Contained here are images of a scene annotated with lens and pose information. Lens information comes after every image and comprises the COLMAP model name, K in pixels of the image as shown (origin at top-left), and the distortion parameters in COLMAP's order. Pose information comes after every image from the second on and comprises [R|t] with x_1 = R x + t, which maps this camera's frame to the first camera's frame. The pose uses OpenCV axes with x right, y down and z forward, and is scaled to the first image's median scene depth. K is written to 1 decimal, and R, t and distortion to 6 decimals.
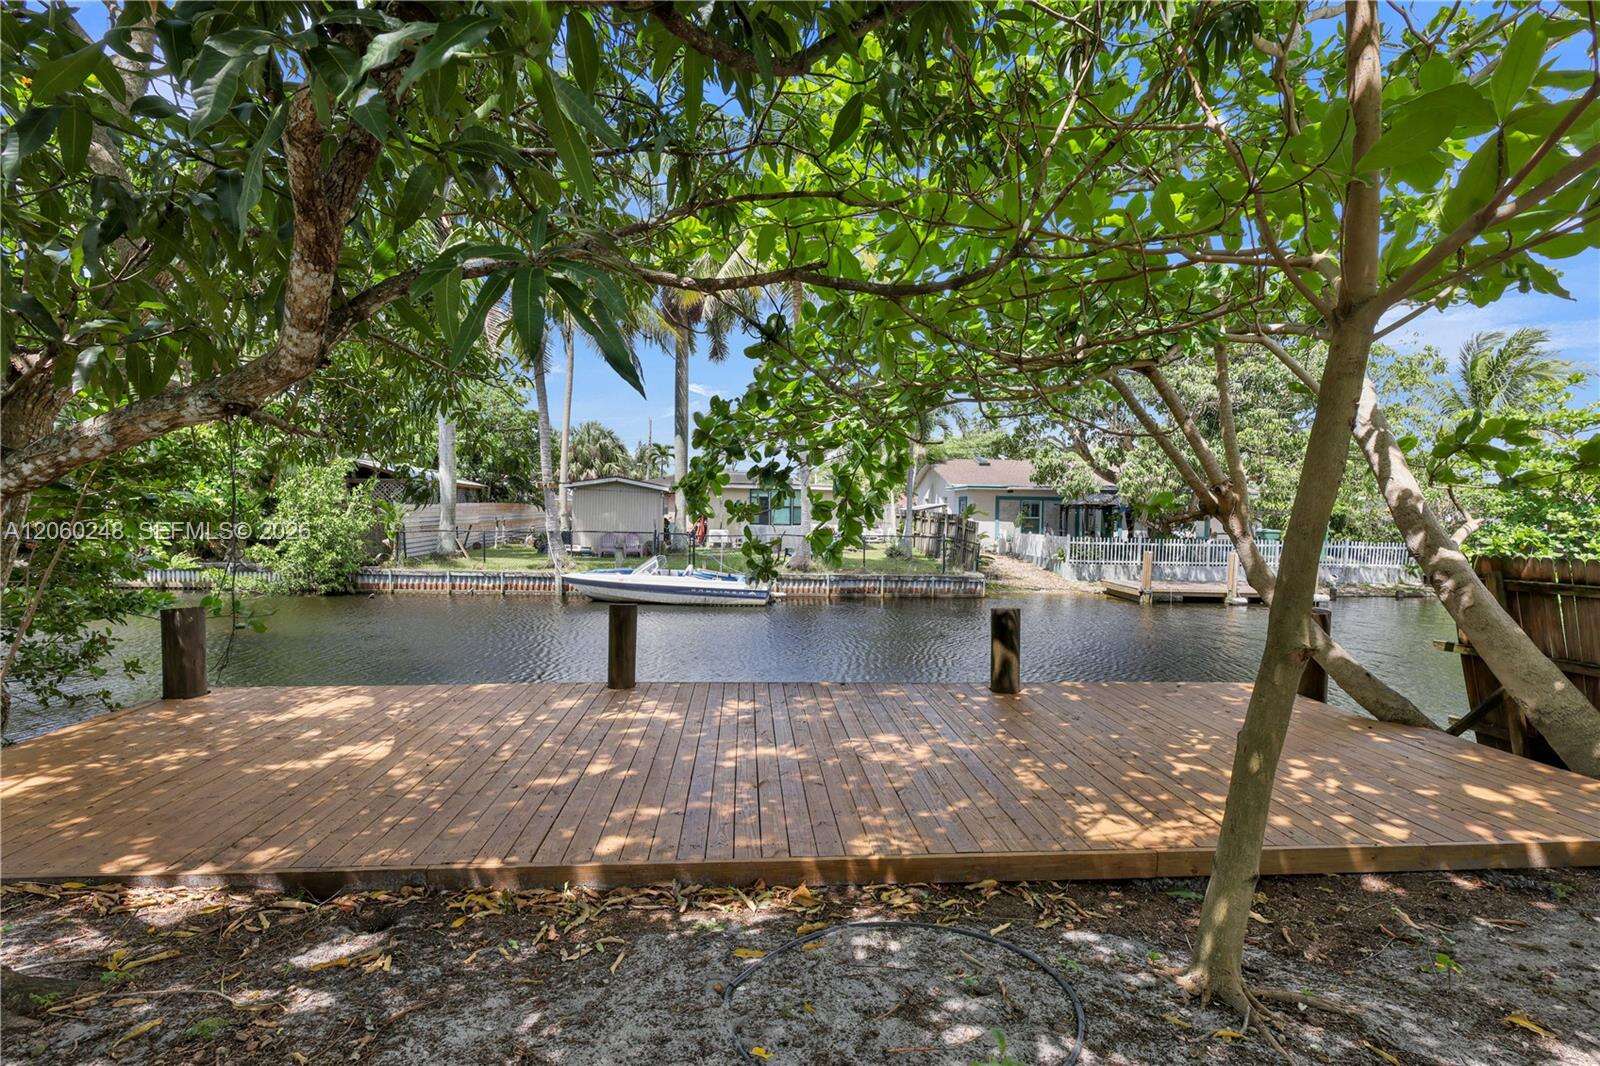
lens RADIAL K [[739.1, 0, 800.0], [0, 739.1, 533.0], [0, 0, 1]] dist [0.002027, 0.000204]
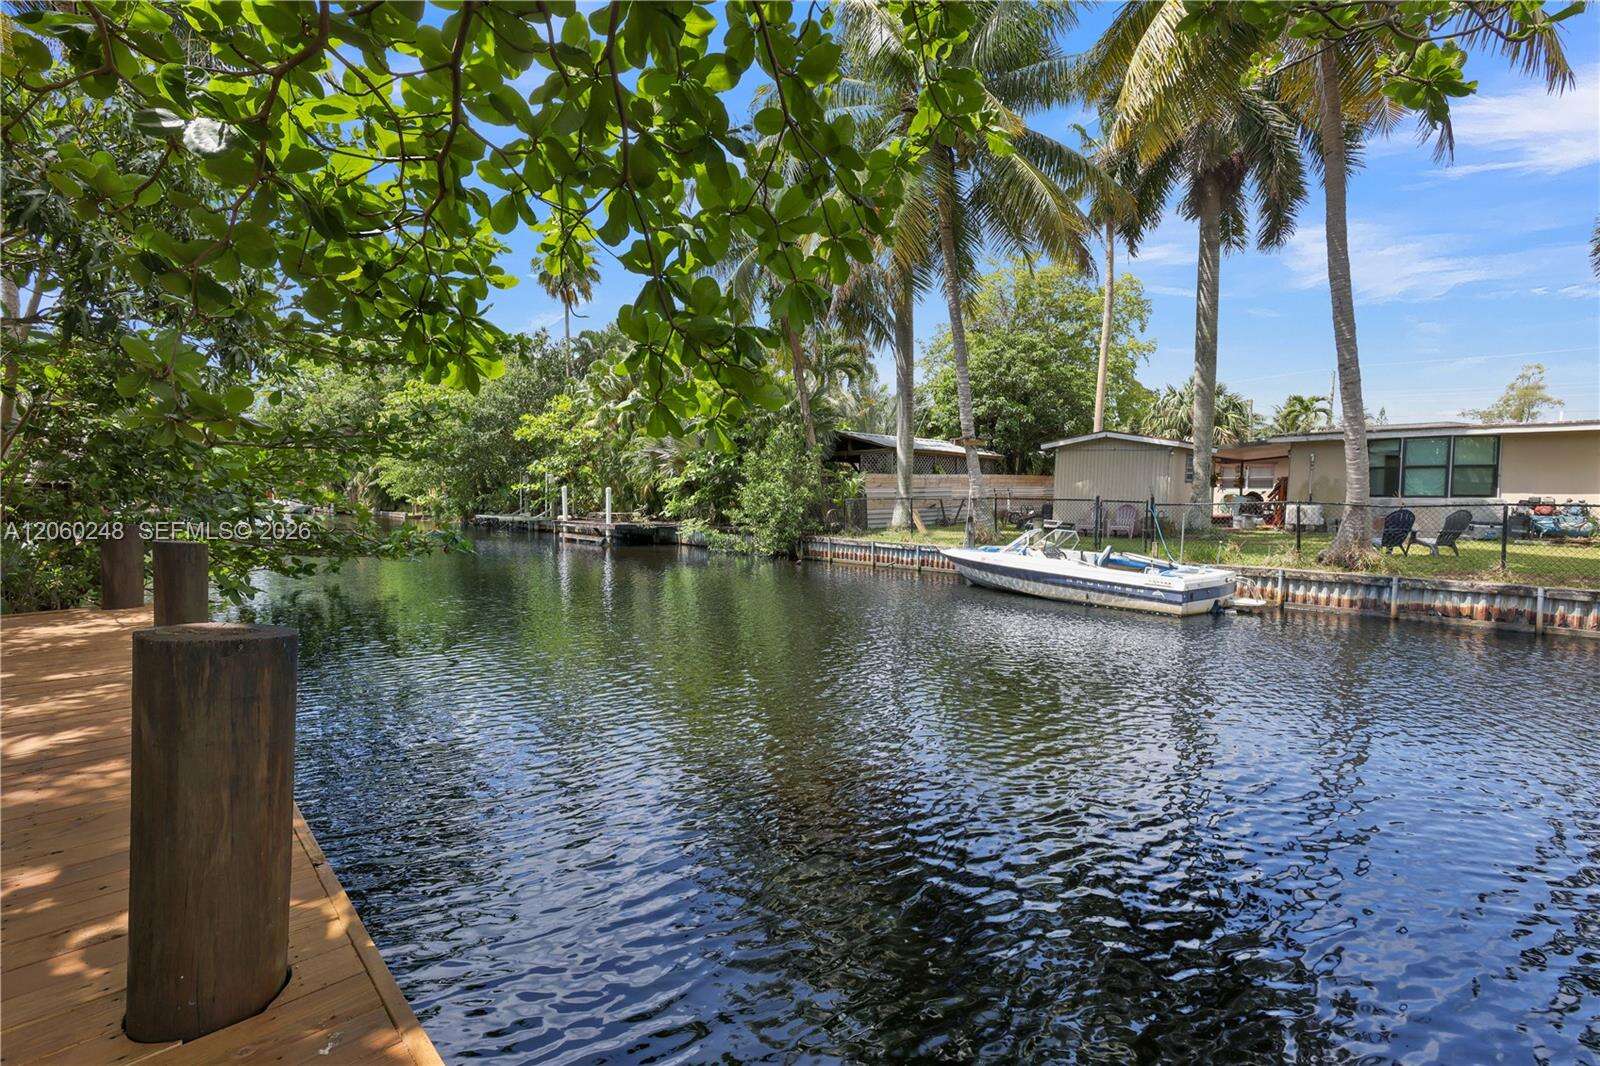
lens RADIAL K [[734.8, 0, 803.9], [0, 734.8, 533.9], [0, 0, 1]] dist [-0.002967, -0.000152]
pose [[0.621794, 0.030165, -0.782599, 0.187882], [-0.016962, 0.999542, 0.025049, 0.018871], [0.782997, -0.002301, 0.622022, 0.338625]]
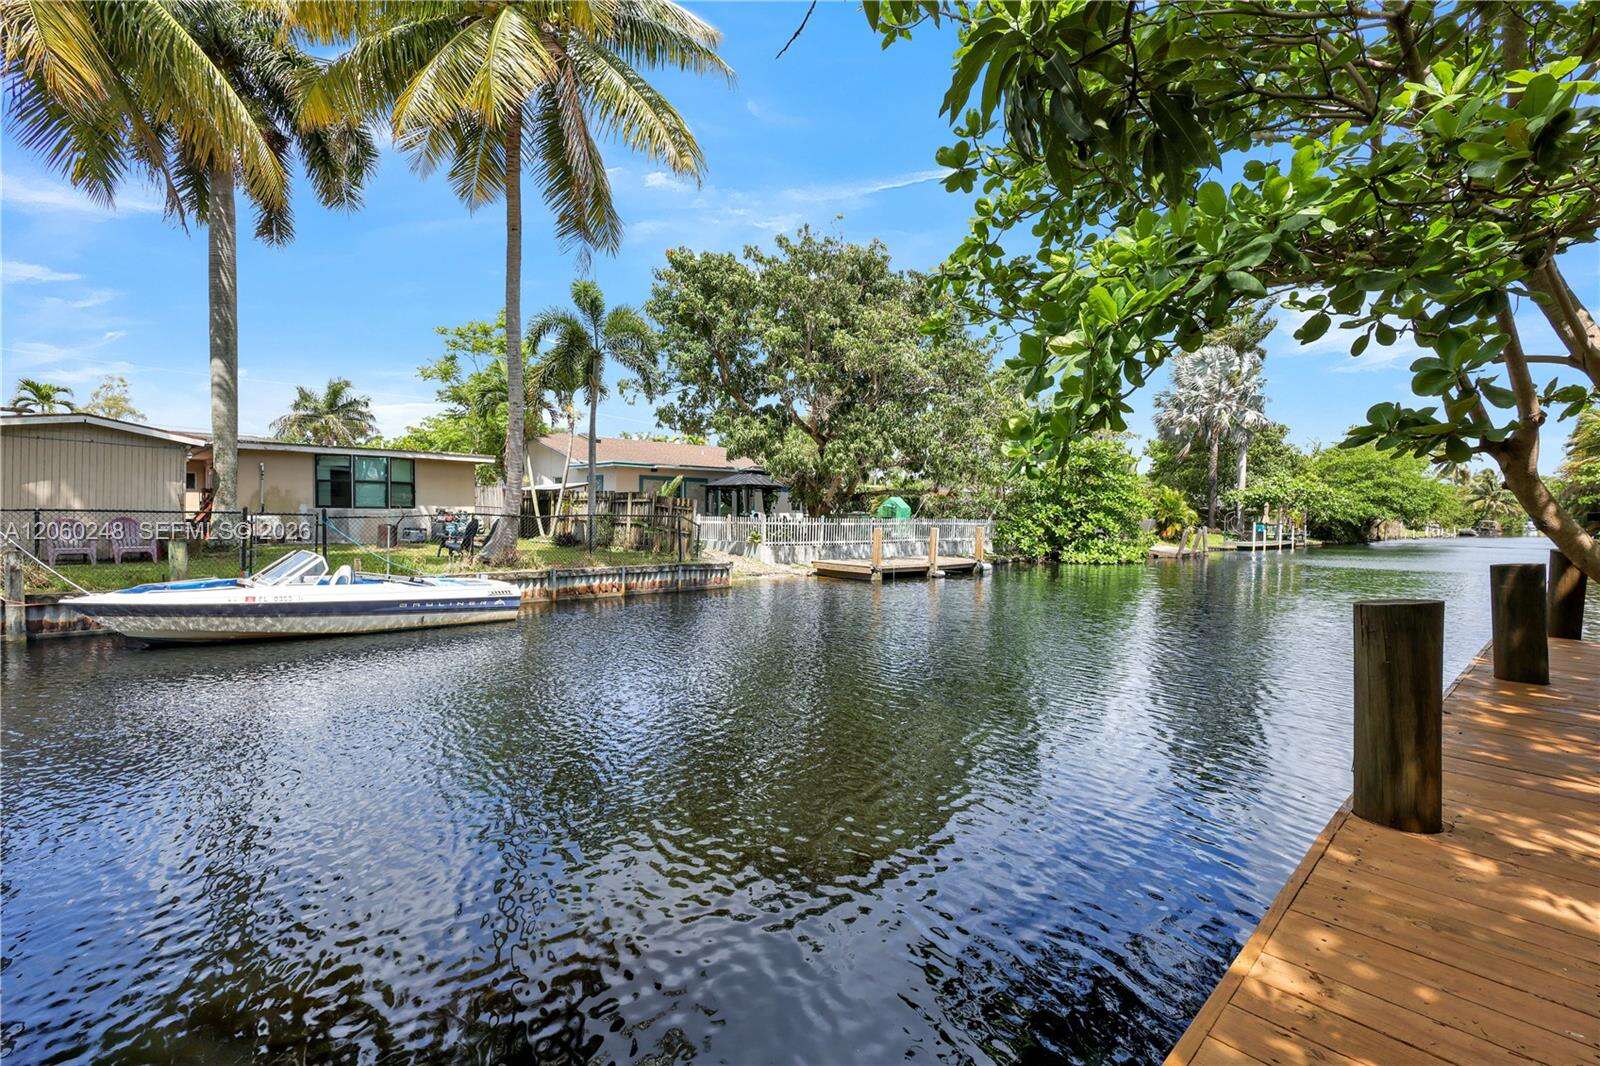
lens RADIAL K [[756.2, 0, 805.8], [0, 756.2, 521.6], [0, 0, 1]] dist [0.000370, 0.000855]
pose [[0.769573, -0.013626, 0.638414, -0.239000], [0.018967, 0.999819, -0.001525, 0.015433], [-0.638277, 0.013282, 0.769692, 0.285135]]
